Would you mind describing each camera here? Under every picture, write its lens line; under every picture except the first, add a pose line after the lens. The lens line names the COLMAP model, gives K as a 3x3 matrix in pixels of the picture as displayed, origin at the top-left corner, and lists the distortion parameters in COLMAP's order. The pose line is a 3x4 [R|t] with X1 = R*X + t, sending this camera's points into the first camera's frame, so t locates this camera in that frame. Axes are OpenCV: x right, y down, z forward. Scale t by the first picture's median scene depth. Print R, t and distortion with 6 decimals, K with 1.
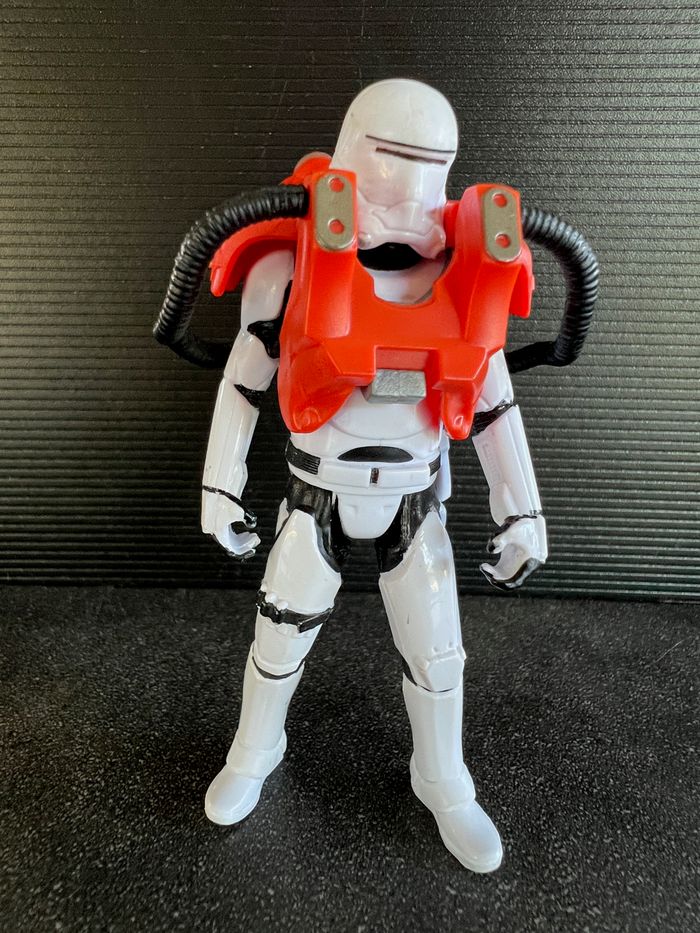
lens RADIAL K [[561.9, 0, 313.4], [0, 561.9, 448.7], [0, 0, 1]] dist [-0.015212, 0.005279]
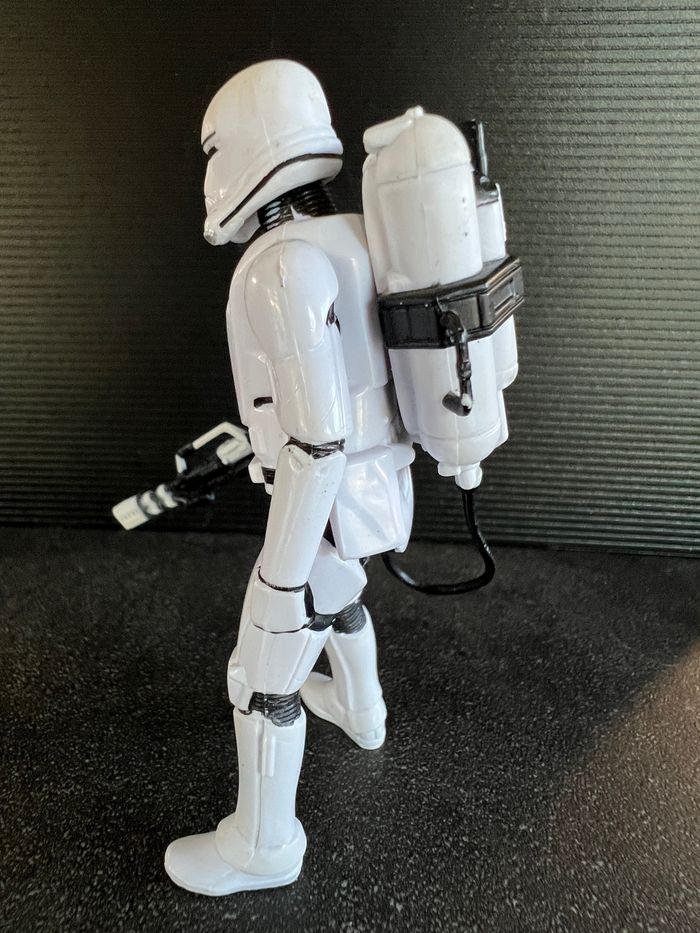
lens RADIAL K [[559.8, 0, 274.3], [0, 559.8, 427.4], [0, 0, 1]] dist [-0.018557, 0.007398]
pose [[0.999678, 0.011193, -0.022786, 0.124738], [-0.011152, 0.999936, 0.001937, 0.046986], [0.022806, -0.001682, 0.999738, -0.155666]]
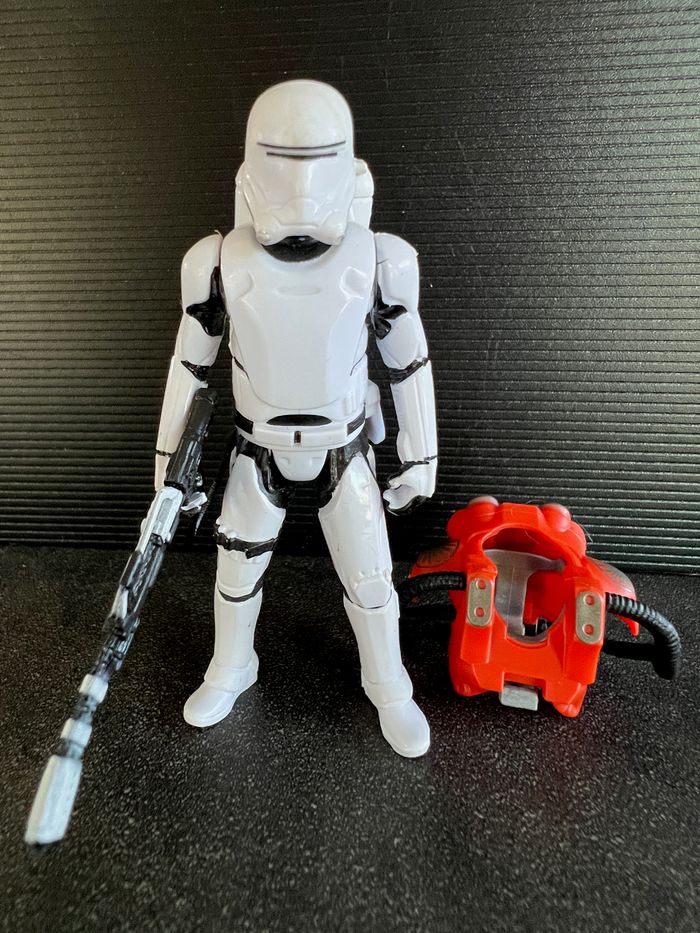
lens RADIAL K [[559.8, 0, 273.8], [0, 559.8, 430.1], [0, 0, 1]] dist [-0.018557, 0.007398]
pose [[0.996060, 0.000510, -0.088681, -0.037736], [-0.001947, 0.999868, -0.016121, 0.038960], [0.088661, 0.016230, 0.995930, -0.084307]]
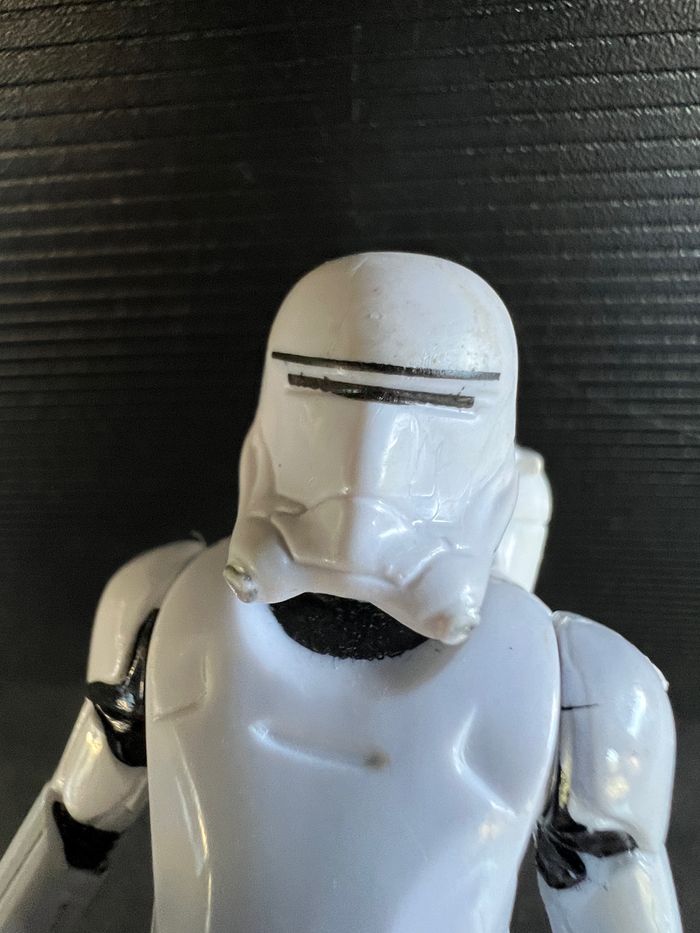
lens RADIAL K [[541.1, 0, 347.2], [0, 541.1, 467.4], [0, 0, 1]] dist [-0.032668, -0.000815]
pose [[0.966923, 0.103291, -0.233220, -0.020643], [-0.201432, 0.870142, -0.449754, -0.132409], [0.156479, 0.481855, 0.862166, 0.317119]]
